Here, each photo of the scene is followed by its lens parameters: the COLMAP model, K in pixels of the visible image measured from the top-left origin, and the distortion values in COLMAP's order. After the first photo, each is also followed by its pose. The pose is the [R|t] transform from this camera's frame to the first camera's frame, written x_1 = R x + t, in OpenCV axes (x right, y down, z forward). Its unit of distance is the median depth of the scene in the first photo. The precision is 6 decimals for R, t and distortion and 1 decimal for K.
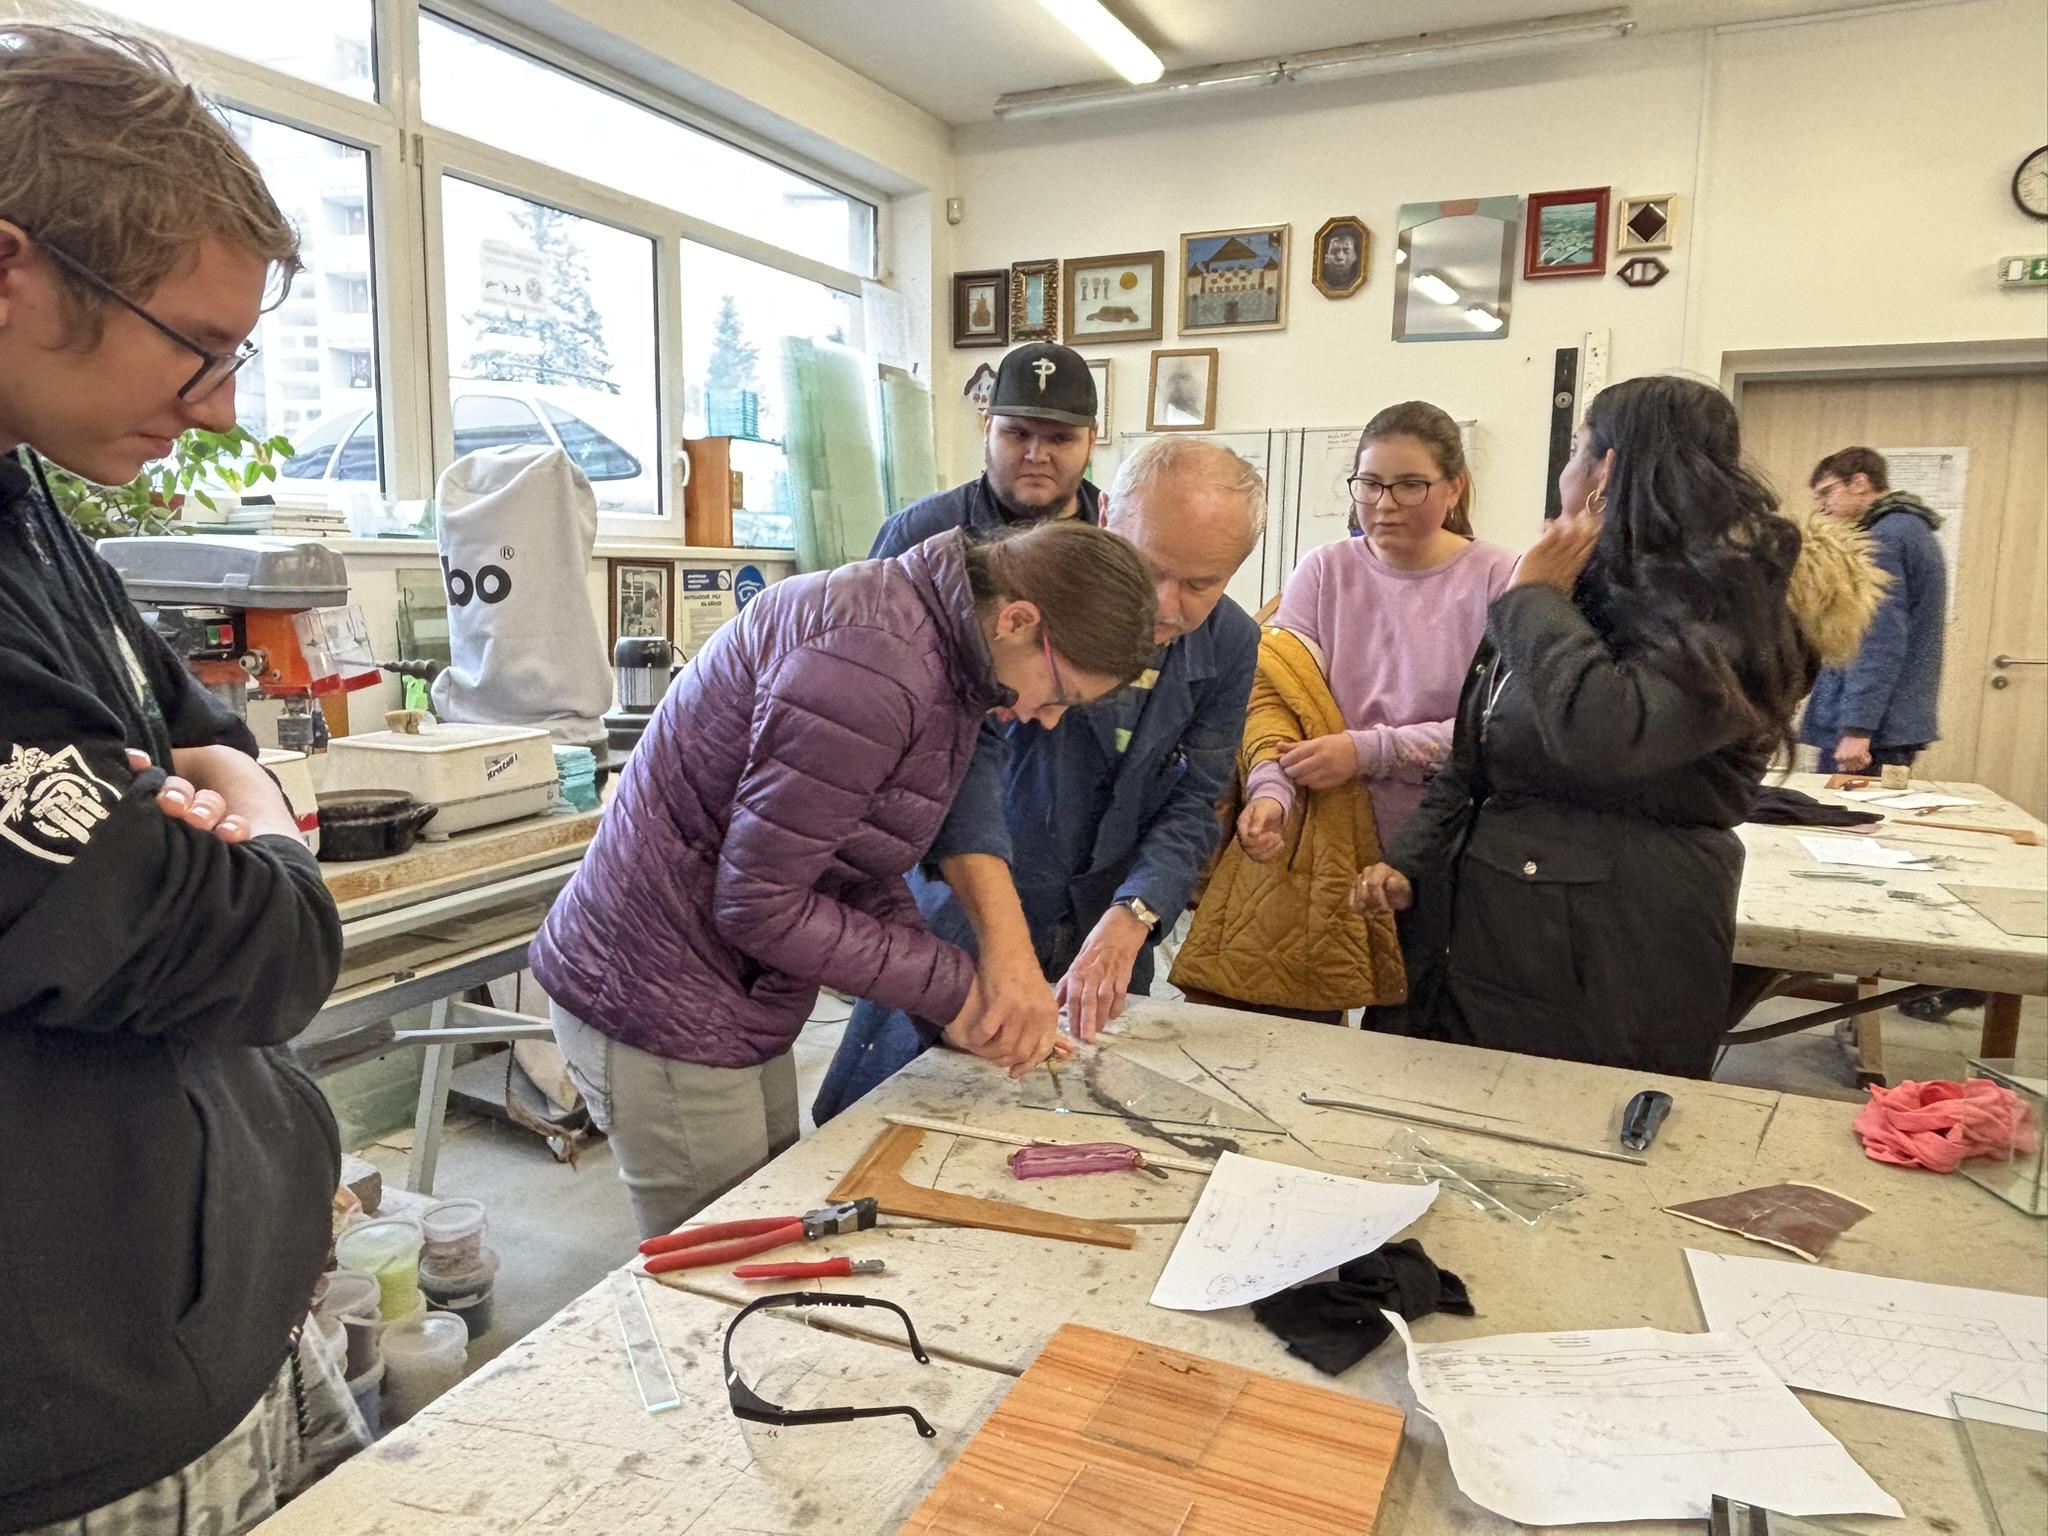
lens RADIAL K [[1392.8, 0, 1024.0], [0, 1392.8, 768.0], [0, 0, 1]] dist [0.040368, -0.064328]
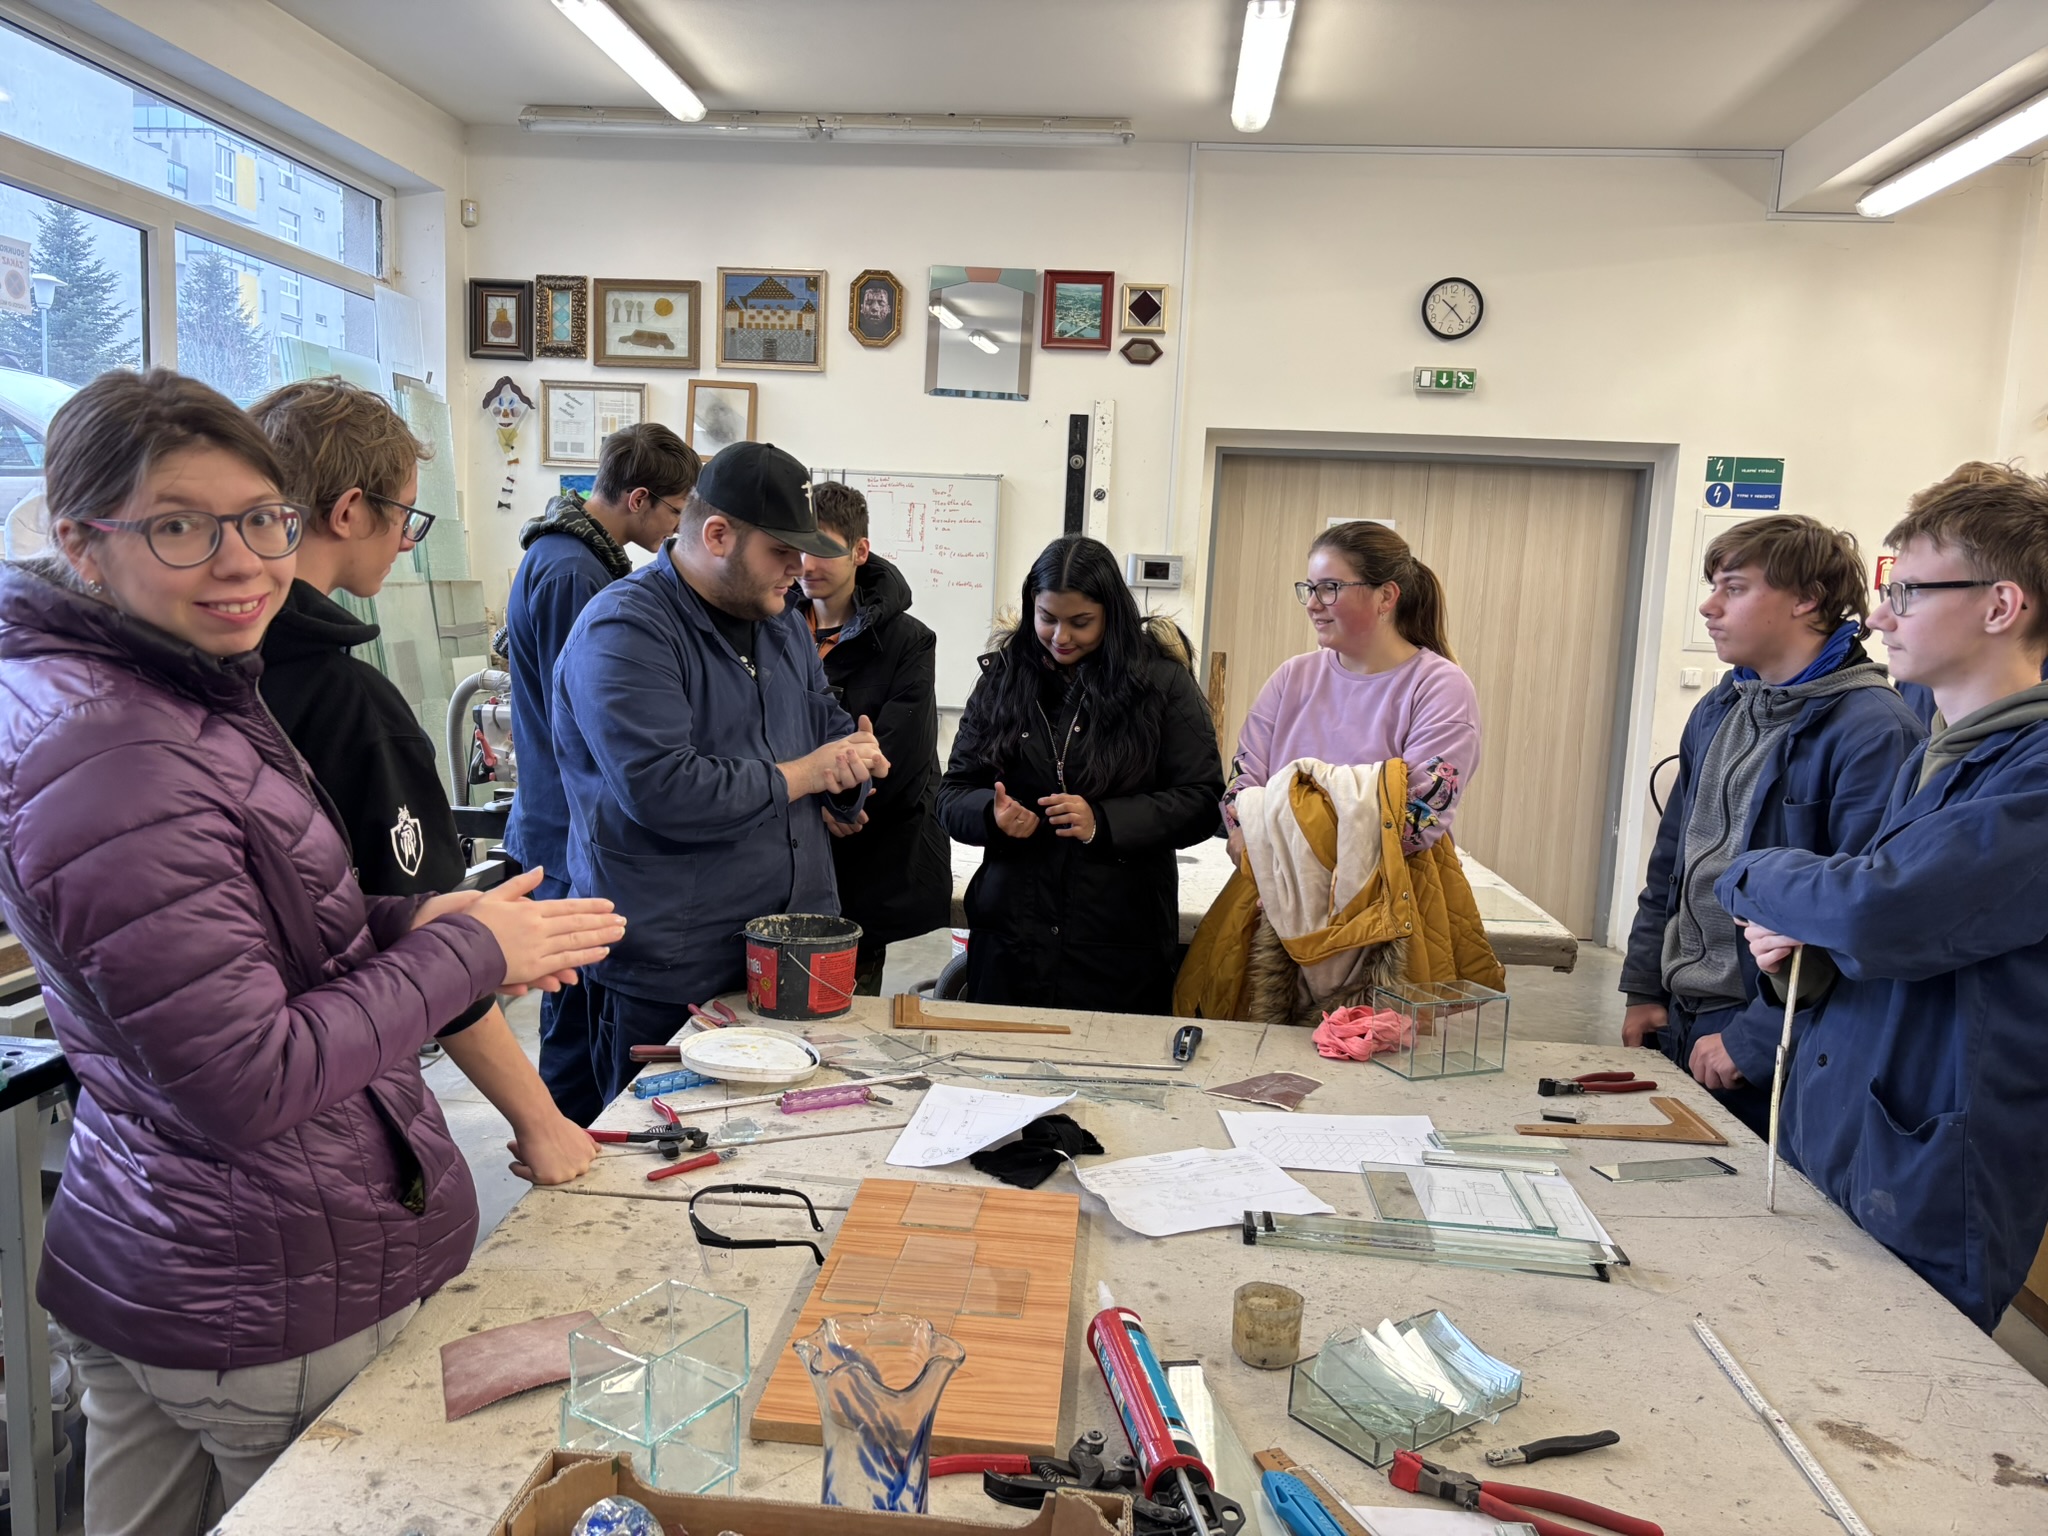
lens RADIAL K [[1571.4, 0, 1024.0], [0, 1571.4, 768.0], [0, 0, 1]] dist [0.071264, -0.102120]
pose [[0.939620, -0.012682, 0.341986, -0.083679], [0.017798, 0.999772, -0.011826, -0.007111], [-0.341758, 0.017199, 0.939631, -0.149713]]
